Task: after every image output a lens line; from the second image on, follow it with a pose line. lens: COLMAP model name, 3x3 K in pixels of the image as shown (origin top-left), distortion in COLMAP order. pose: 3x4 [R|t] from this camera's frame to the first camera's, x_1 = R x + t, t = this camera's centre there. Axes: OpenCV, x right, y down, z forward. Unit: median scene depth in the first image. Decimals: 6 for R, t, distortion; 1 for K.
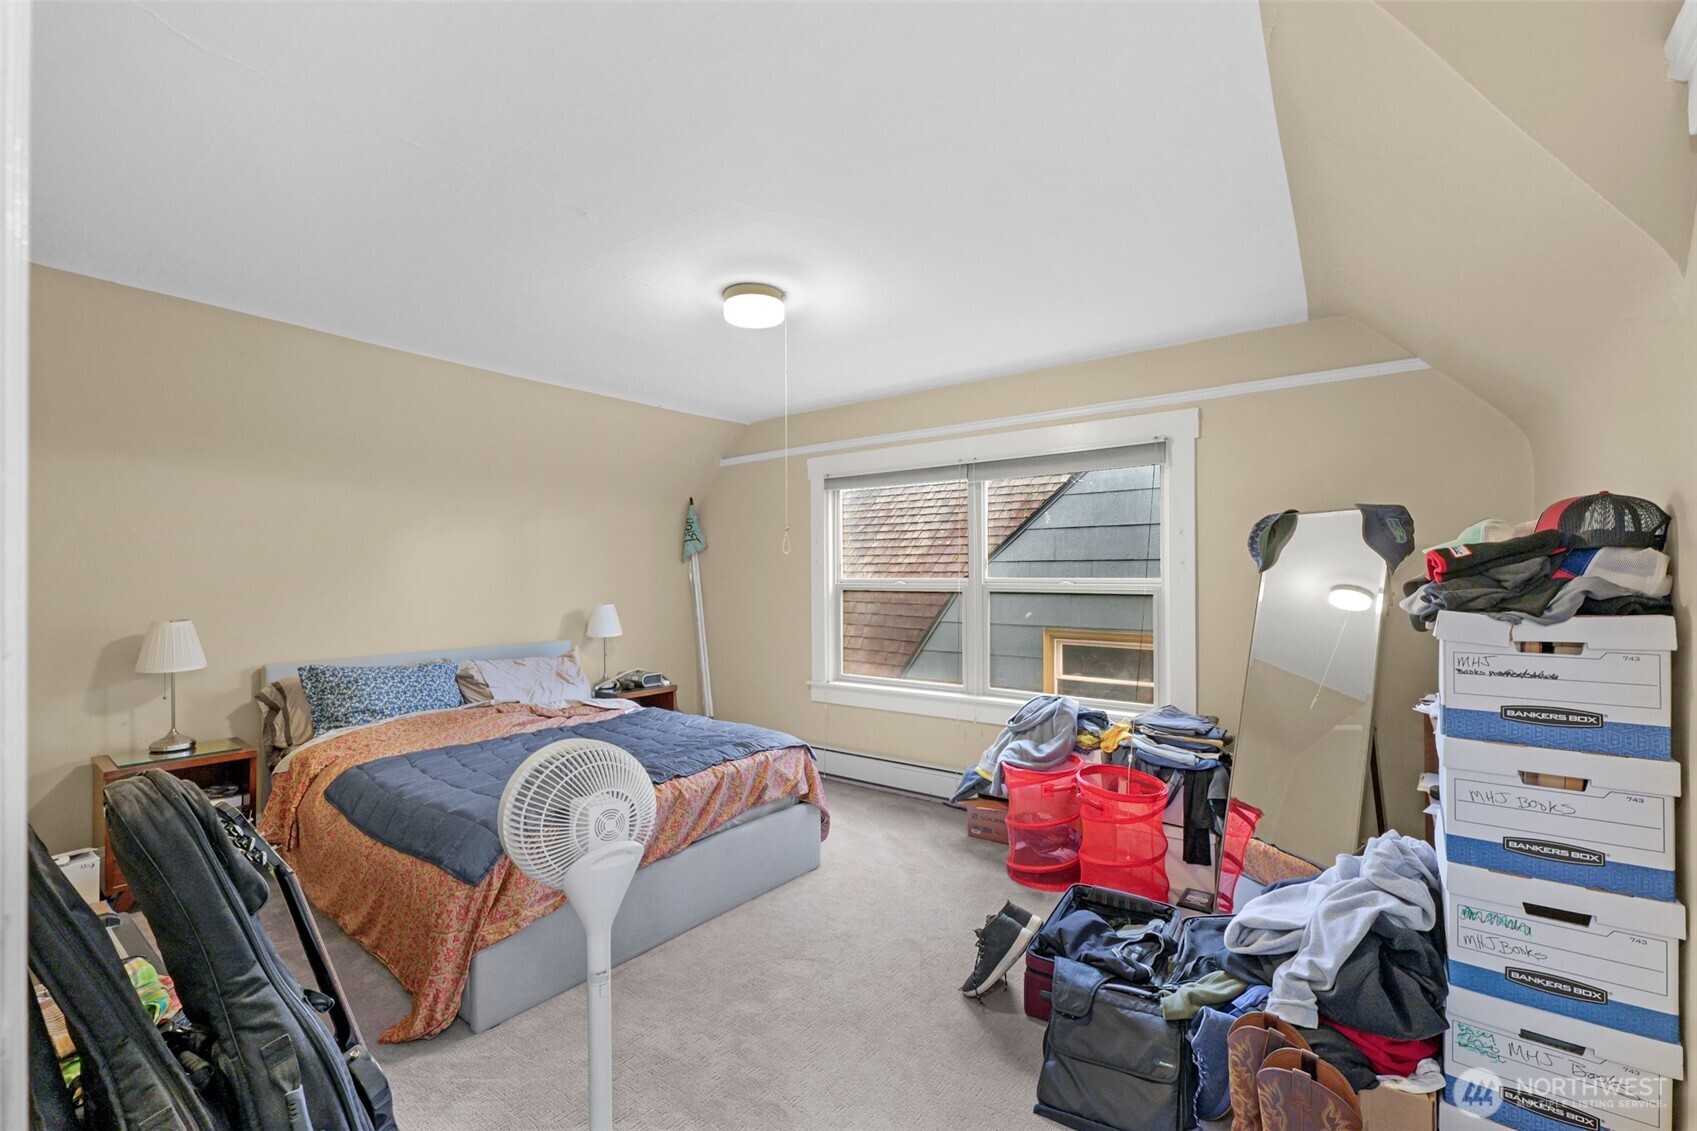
lens RADIAL K [[728.6, 0, 843.7], [0, 728.6, 561.6], [0, 0, 1]] dist [-0.000279, 0.000503]
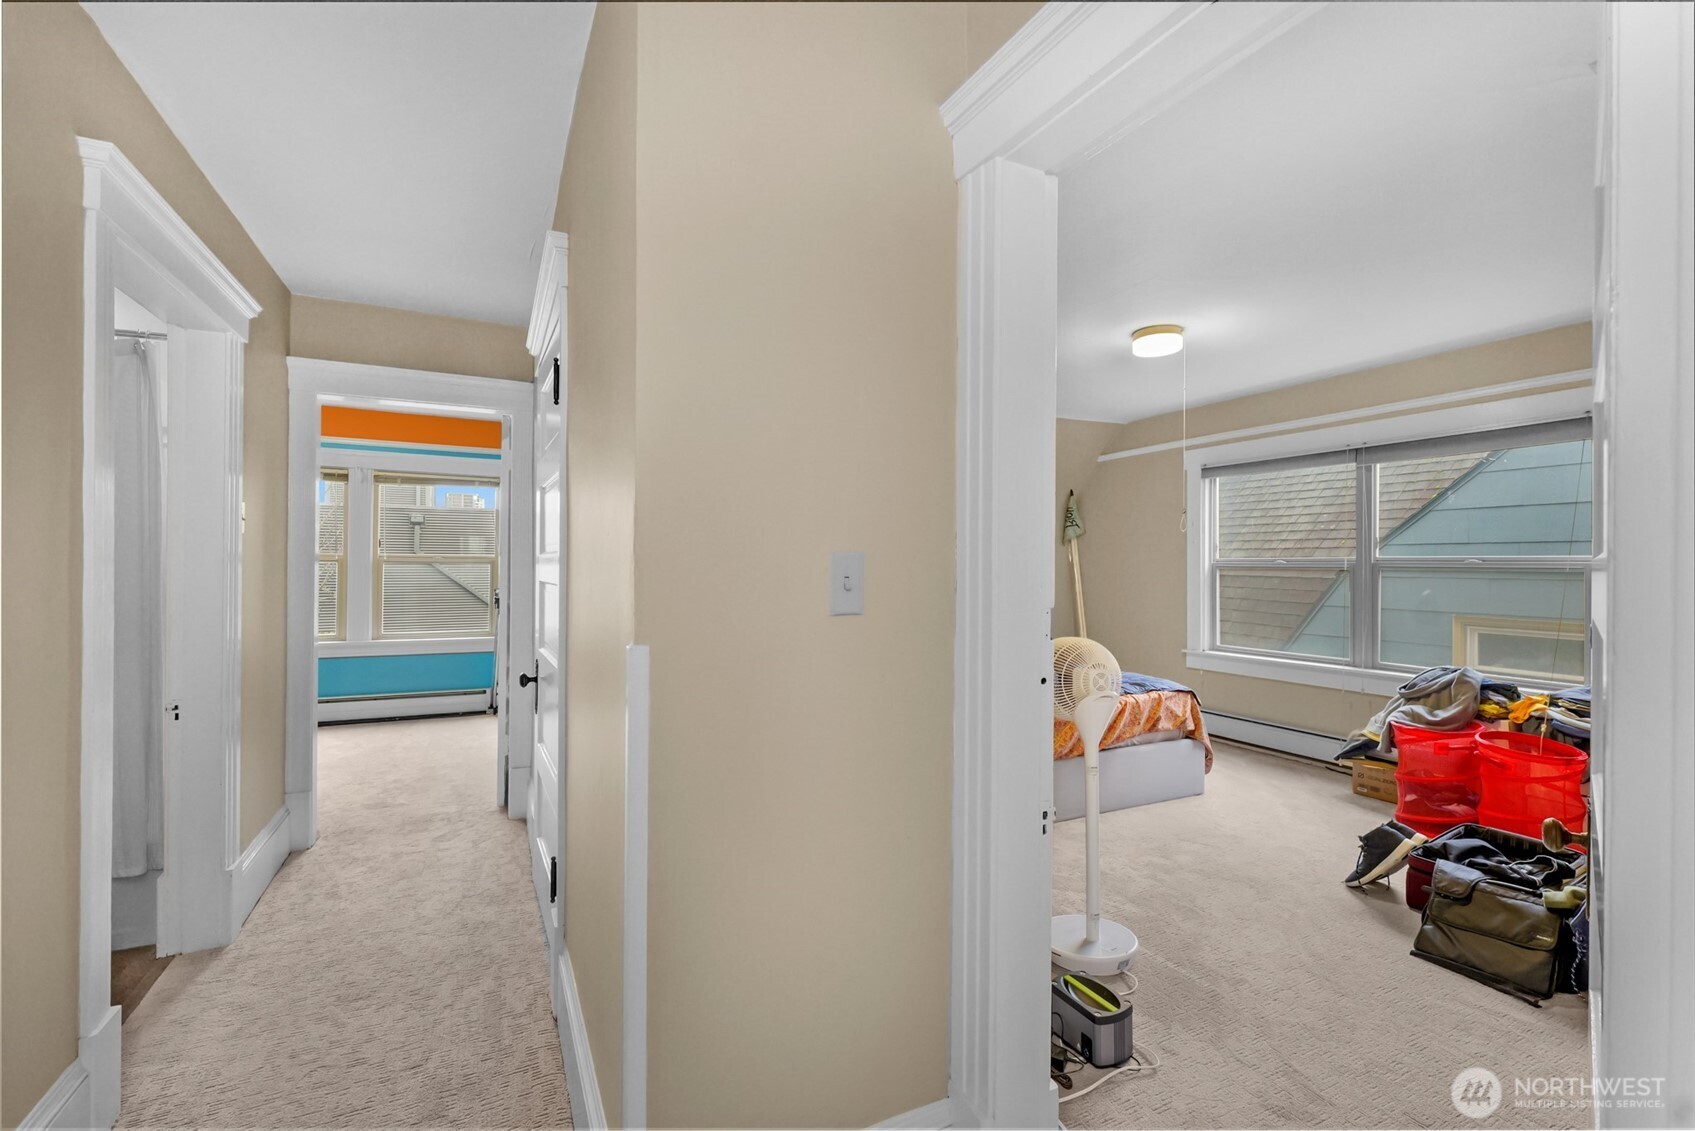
lens RADIAL K [[727.7, 0, 842.7], [0, 727.7, 561.6], [0, 0, 1]] dist [-0.000279, 0.000503]
pose [[0.901084, 0.006469, -0.433597, -0.052201], [-0.001720, 0.999934, 0.011344, 0.023587], [0.433642, -0.009476, 0.901035, -0.338573]]
